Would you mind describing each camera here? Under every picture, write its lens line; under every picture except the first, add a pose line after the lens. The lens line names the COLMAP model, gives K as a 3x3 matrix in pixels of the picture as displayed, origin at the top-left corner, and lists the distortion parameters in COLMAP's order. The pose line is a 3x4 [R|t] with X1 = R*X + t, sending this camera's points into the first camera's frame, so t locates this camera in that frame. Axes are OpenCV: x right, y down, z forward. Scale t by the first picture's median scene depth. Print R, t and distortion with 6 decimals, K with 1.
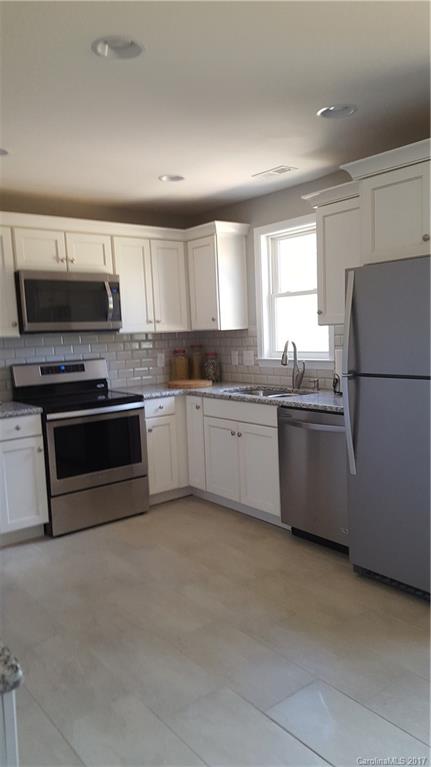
lens RADIAL K [[559.5, 0, 215.5], [0, 559.5, 383.5], [0, 0, 1]] dist [0.063833, -0.000342]
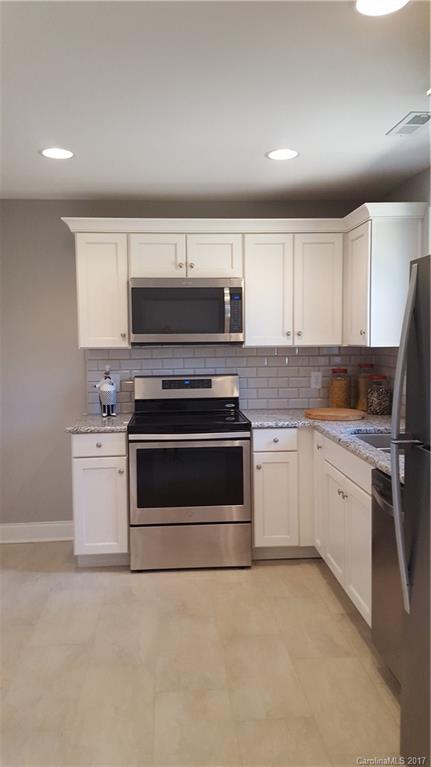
lens RADIAL K [[557.7, 0, 214.0], [0, 557.7, 365.9], [0, 0, 1]] dist [0.060759, -0.001612]
pose [[0.820808, 0.054649, -0.568585, 0.282352], [-0.076351, 0.996977, -0.014397, -0.046227], [0.566079, 0.055229, 0.822499, 0.285888]]
